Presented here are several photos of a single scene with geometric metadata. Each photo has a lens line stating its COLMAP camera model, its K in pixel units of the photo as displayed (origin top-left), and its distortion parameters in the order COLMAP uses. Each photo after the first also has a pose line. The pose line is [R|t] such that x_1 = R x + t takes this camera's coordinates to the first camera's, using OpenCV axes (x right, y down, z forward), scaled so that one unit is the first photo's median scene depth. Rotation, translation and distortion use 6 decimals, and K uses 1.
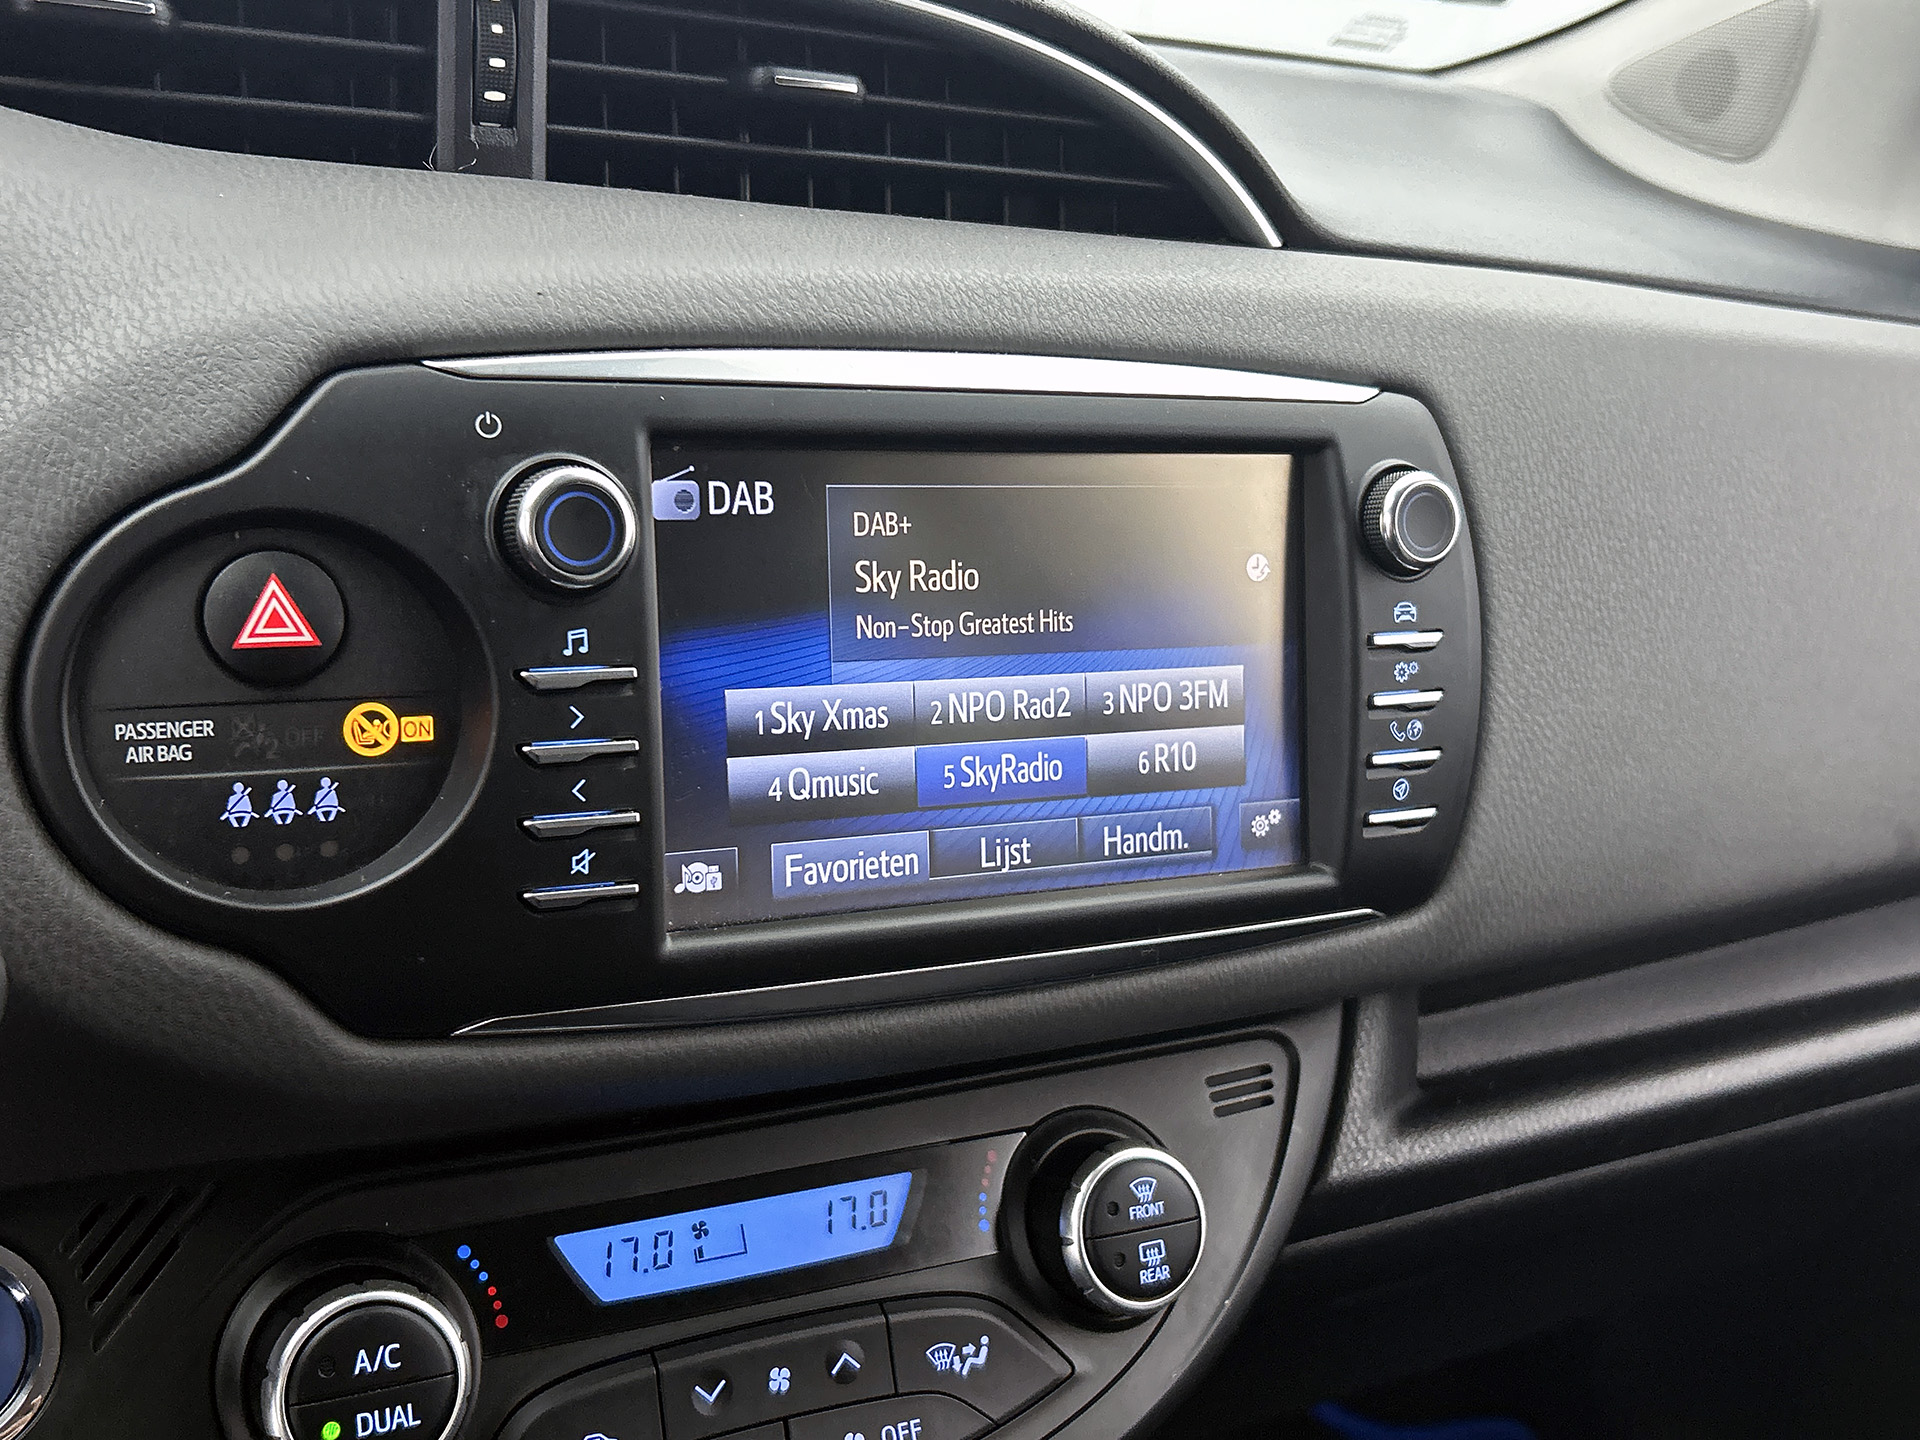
lens RADIAL K [[2003.3, 0, 952.5], [0, 2003.3, 708.7], [0, 0, 1]] dist [0.165773, -0.503882]
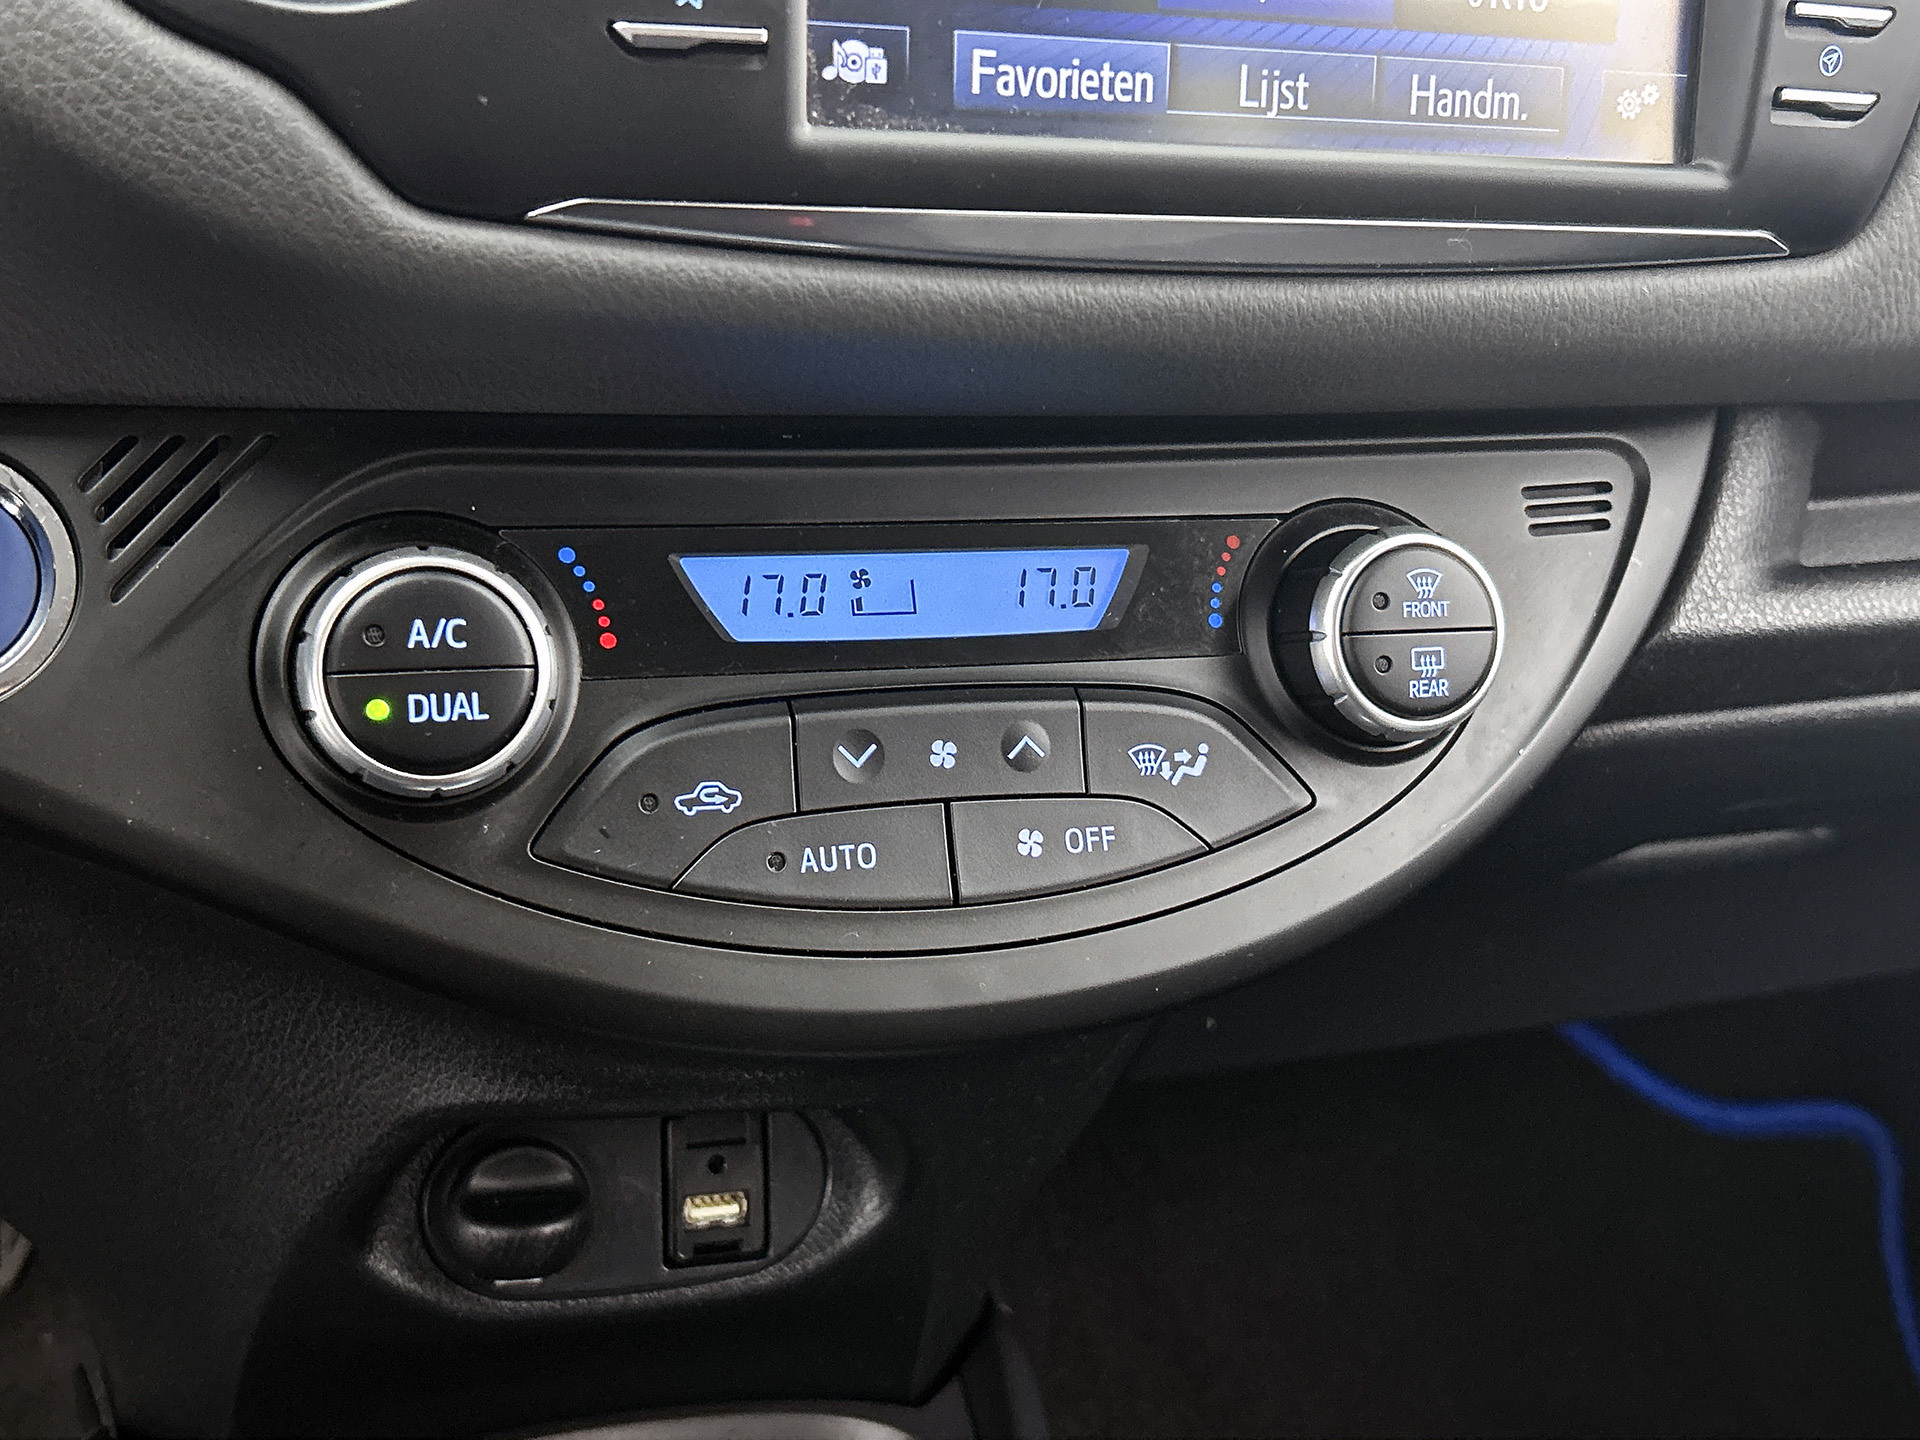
lens RADIAL K [[2075.8, 0, 941.2], [0, 2075.8, 716.0], [0, 0, 1]] dist [0.152832, -0.450099]
pose [[0.985013, 0.073662, -0.155961, 0.043711], [-0.051837, 0.988843, 0.139653, 0.199889], [0.164508, -0.129475, 0.977841, 0.184658]]
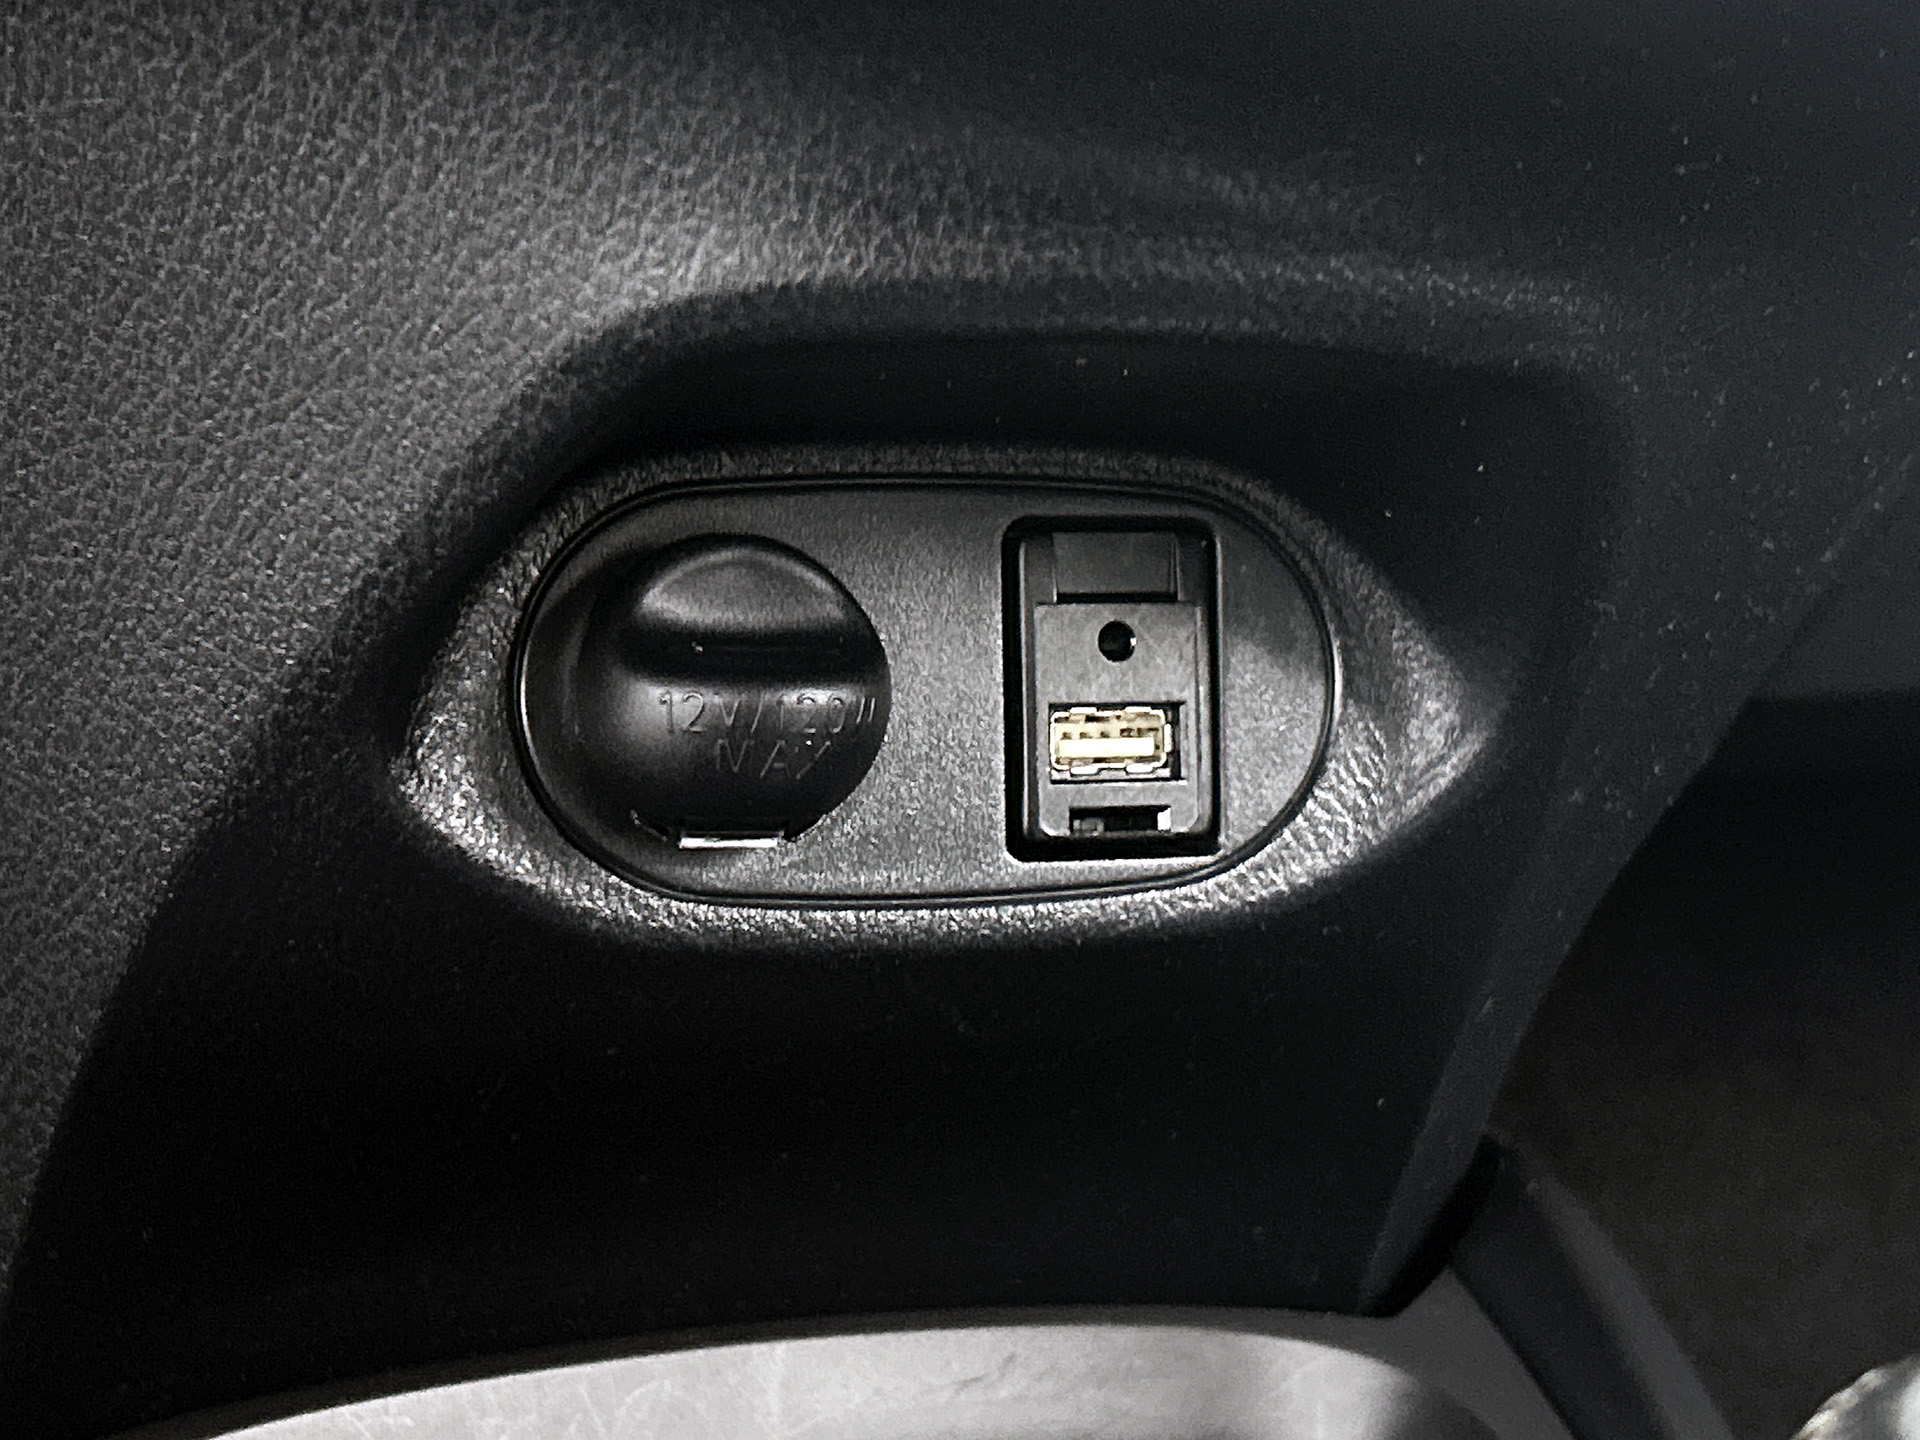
lens RADIAL K [[3560.1, 0, 960.0], [0, 3560.1, 720.0], [0, 0, 1]] dist [0.159234, -0.080821]
pose [[0.993255, 0.069943, -0.092482, -0.189663], [-0.059097, 0.991580, 0.115220, 0.523023], [0.099763, -0.108977, 0.989025, 0.346774]]
